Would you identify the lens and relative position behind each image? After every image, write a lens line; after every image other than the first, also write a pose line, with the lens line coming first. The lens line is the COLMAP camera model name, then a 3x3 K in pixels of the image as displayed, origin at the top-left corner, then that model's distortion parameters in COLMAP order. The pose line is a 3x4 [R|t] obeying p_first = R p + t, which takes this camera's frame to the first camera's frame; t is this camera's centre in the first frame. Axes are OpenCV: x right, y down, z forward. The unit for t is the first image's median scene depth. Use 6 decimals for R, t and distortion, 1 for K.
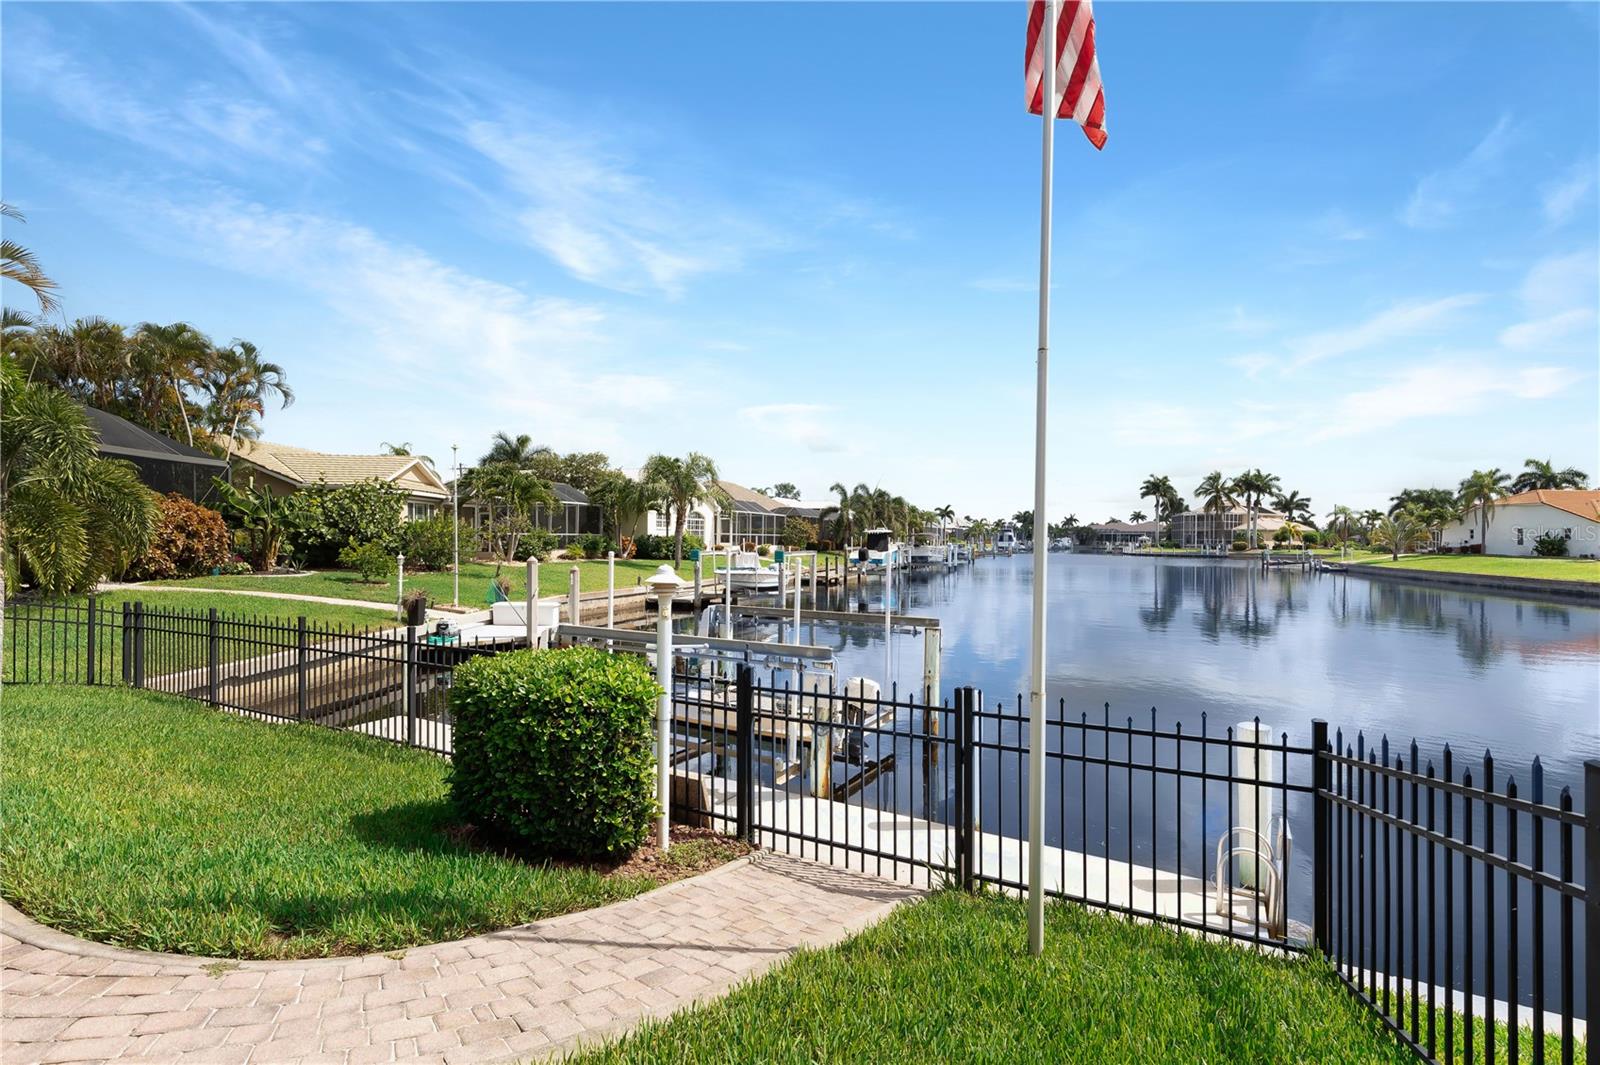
lens RADIAL K [[734.3, 0, 800.0], [0, 734.3, 532.5], [0, 0, 1]] dist [0.000032, -0.000109]
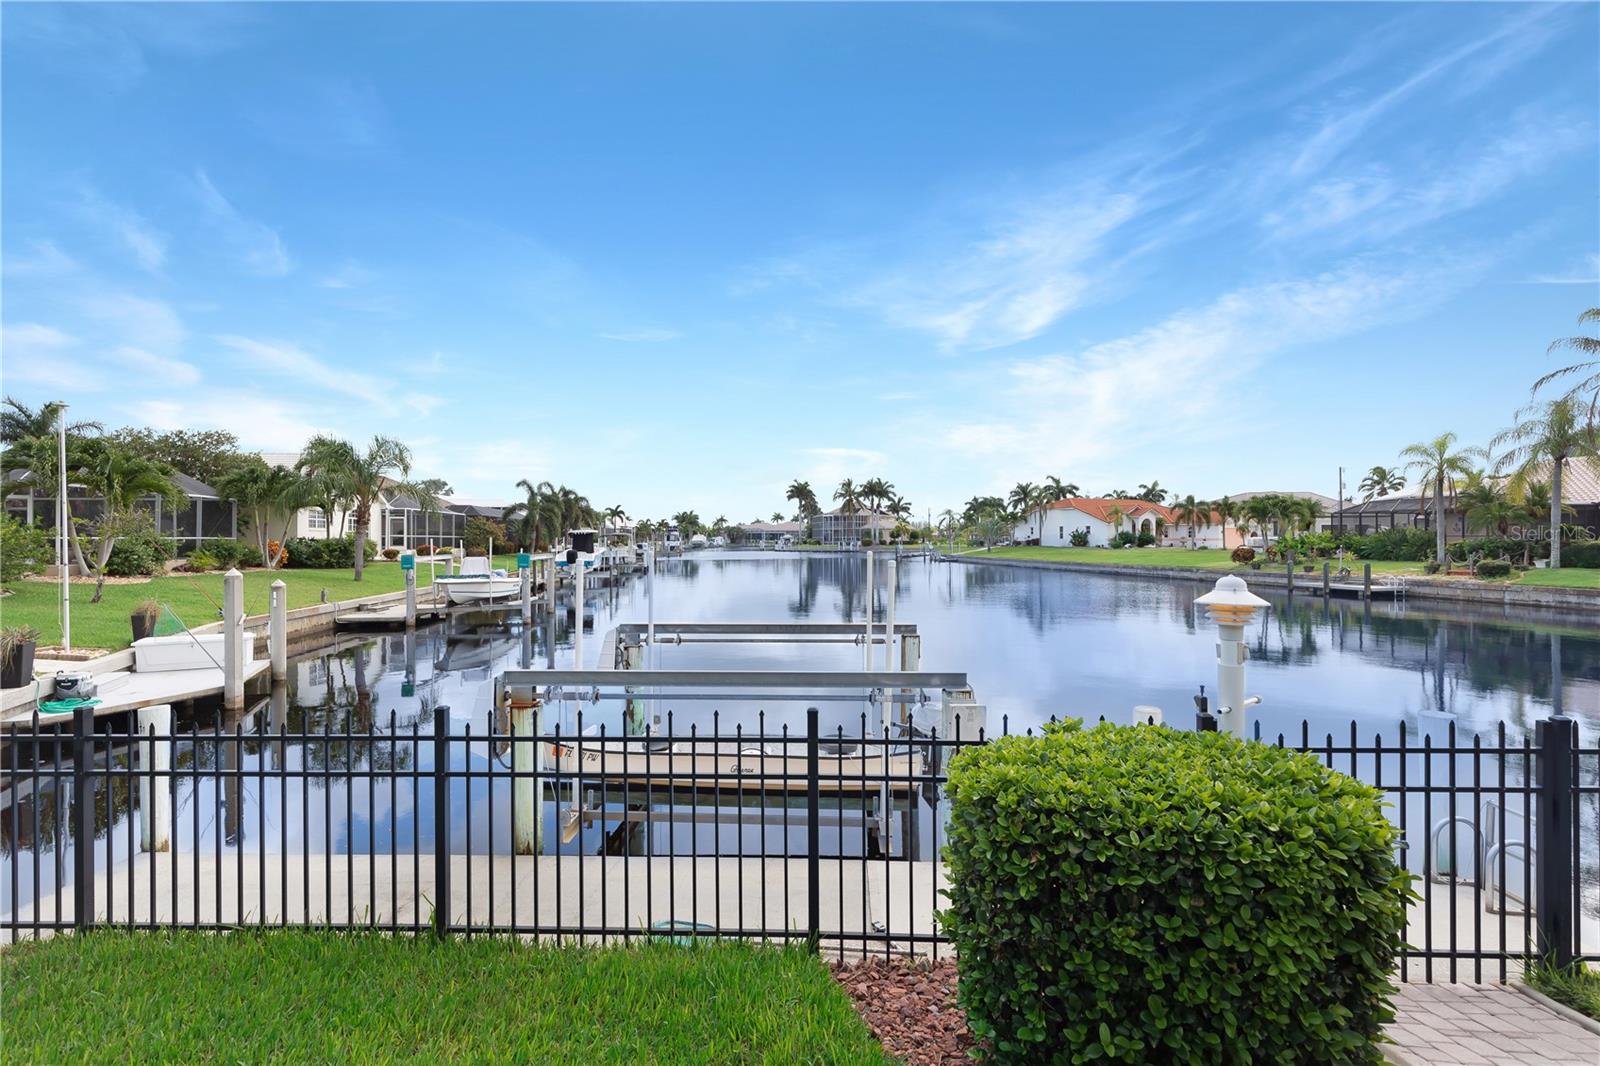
lens RADIAL K [[720.8, 0, 797.8], [0, 720.8, 503.7], [0, 0, 1]] dist [0.001135, -0.000597]
pose [[0.890579, 0.011219, 0.454690, -0.051825], [0.007009, 0.999239, -0.038383, 0.000139], [-0.454774, 0.037370, 0.889823, 0.038060]]
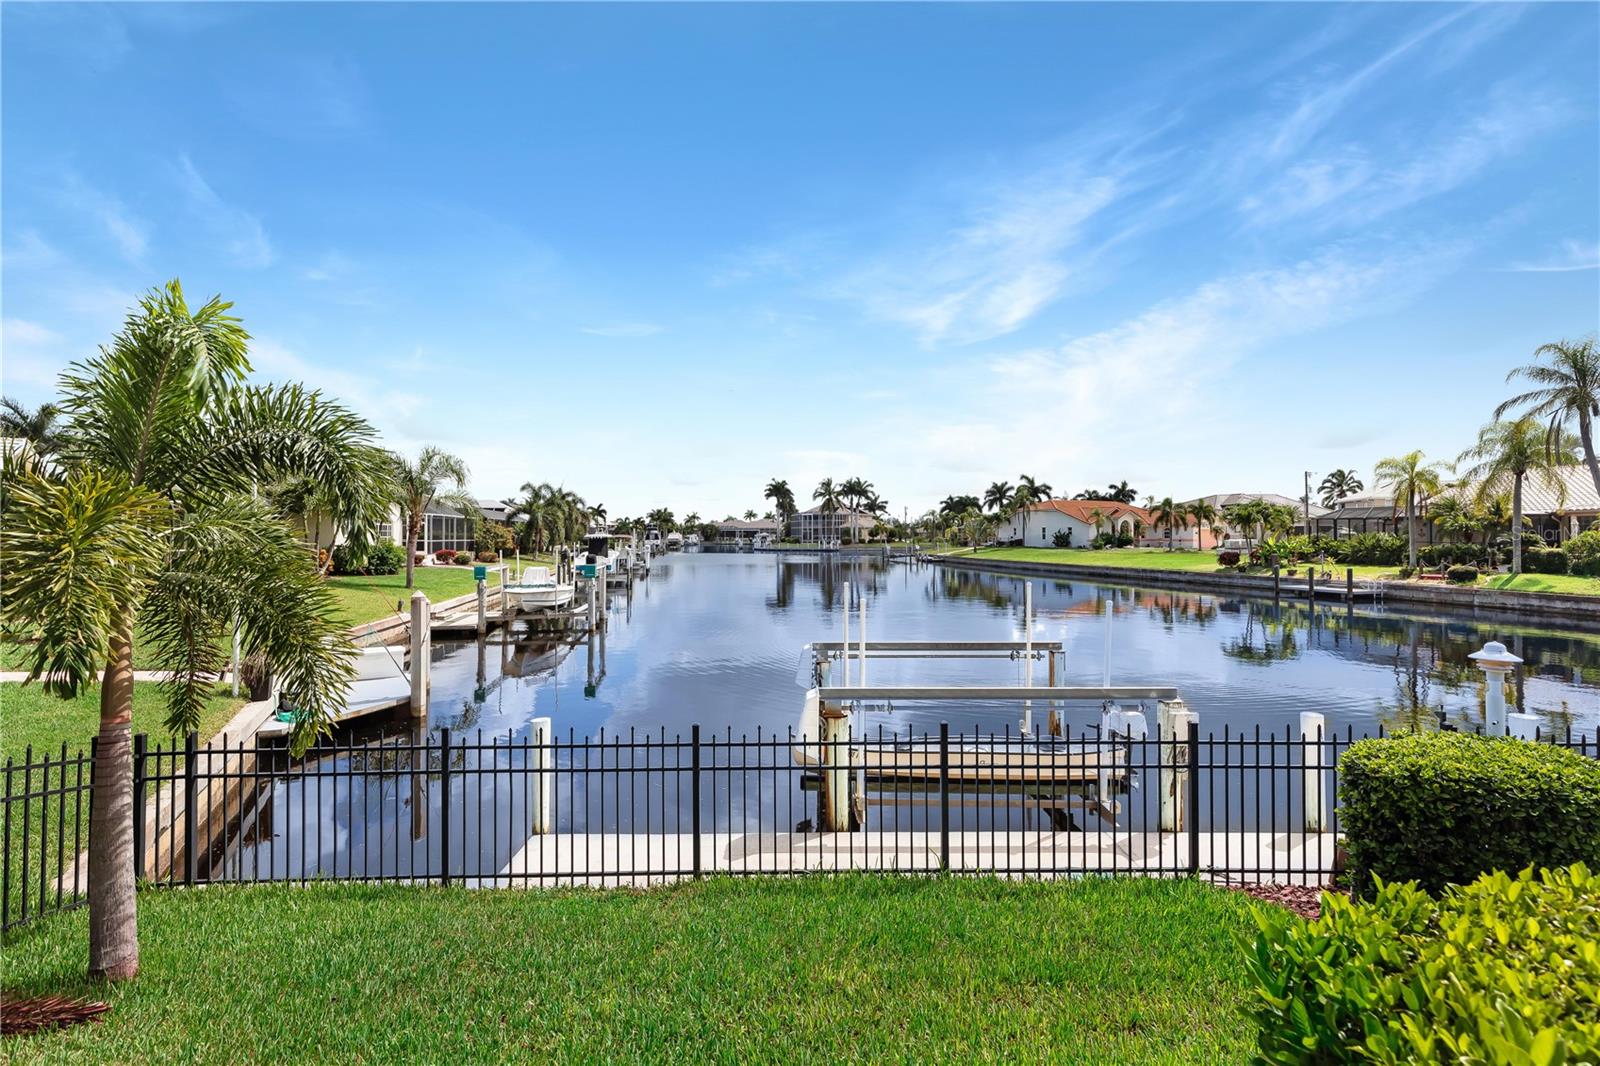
lens RADIAL K [[722.8, 0, 800.0], [0, 722.8, 533.0], [0, 0, 1]] dist [0.002134, -0.000016]
pose [[0.866558, -0.009561, 0.498985, -0.104636], [0.006482, 0.999948, 0.007903, -0.008573], [-0.499035, -0.003614, 0.866574, 0.037775]]
